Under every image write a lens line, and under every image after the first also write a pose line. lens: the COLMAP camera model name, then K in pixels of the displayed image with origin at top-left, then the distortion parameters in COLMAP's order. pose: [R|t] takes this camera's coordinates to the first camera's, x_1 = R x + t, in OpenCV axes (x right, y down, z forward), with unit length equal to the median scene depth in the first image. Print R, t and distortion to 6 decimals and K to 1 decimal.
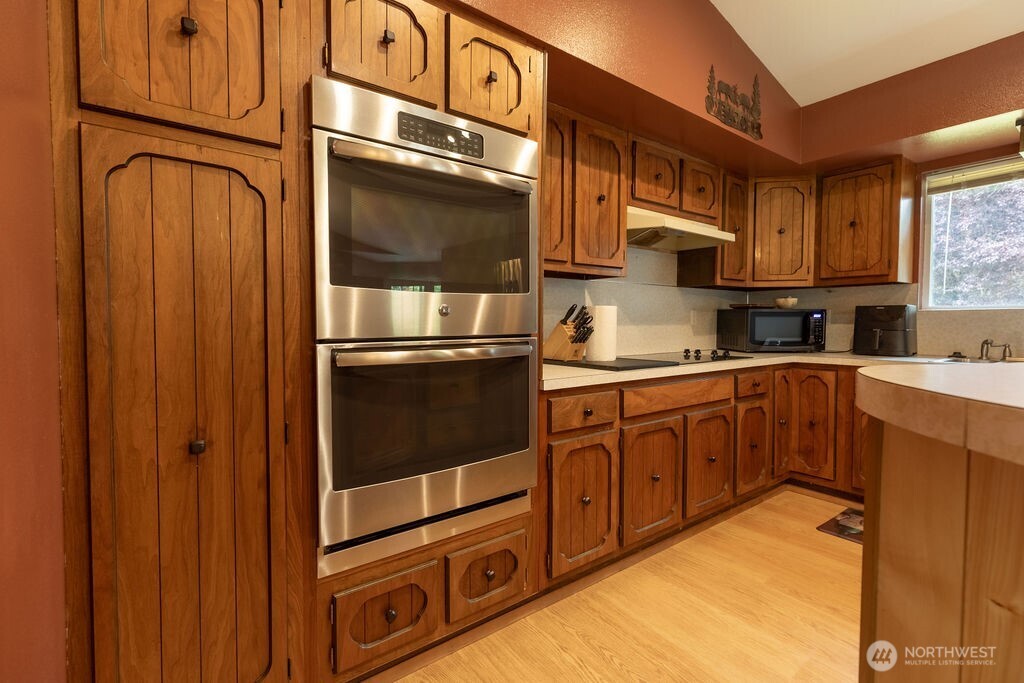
lens RADIAL K [[457.6, 0, 514.6], [0, 457.6, 336.6], [0, 0, 1]] dist [0.003391, 0.000229]
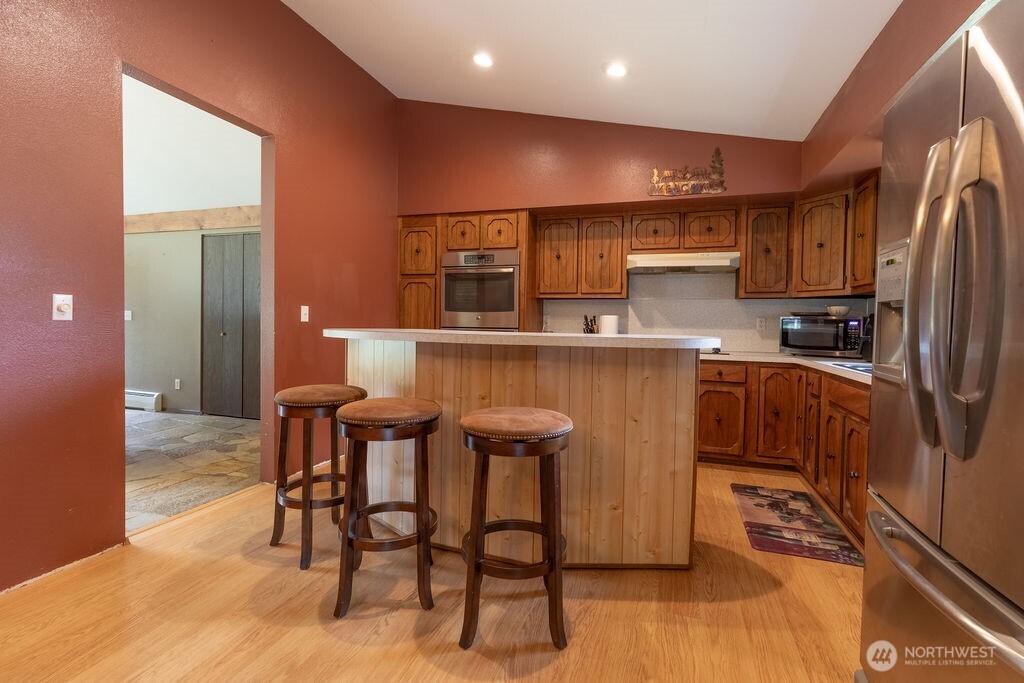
lens RADIAL K [[463.4, 0, 515.2], [0, 463.4, 335.6], [0, 0, 1]] dist [0.002024, -0.000219]
pose [[0.571376, 0.031344, -0.820089, 1.397357], [-0.045022, 0.998963, 0.006813, 0.012470], [0.819452, 0.033029, 0.572195, -0.283672]]
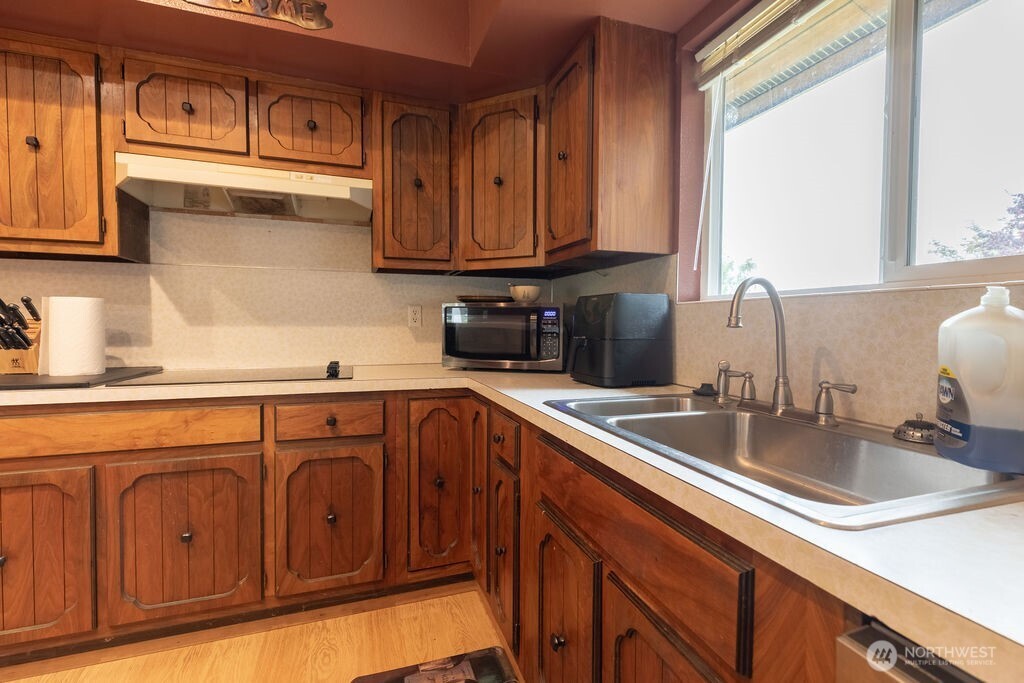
lens RADIAL K [[463.4, 0, 515.2], [0, 463.4, 335.6], [0, 0, 1]] dist [0.002024, -0.000219]
pose [[0.956333, 0.015387, -0.291874, 1.031184], [-0.016755, 0.999857, -0.002190, -0.017995], [0.291798, 0.006985, 0.956454, 0.505312]]
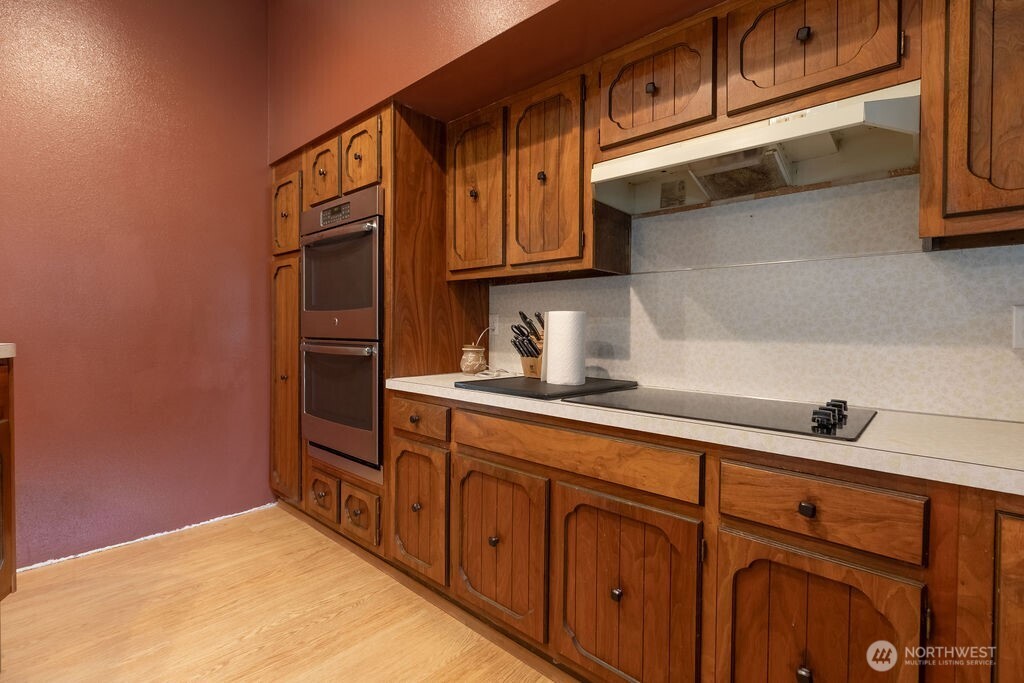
lens RADIAL K [[463.4, 0, 515.2], [0, 463.4, 335.6], [0, 0, 1]] dist [0.002024, -0.000219]
pose [[0.204713, 0.016608, -0.978681, 0.908837], [-0.042749, 0.999054, 0.008012, -0.029522], [0.977888, 0.040197, 0.205229, 0.749129]]
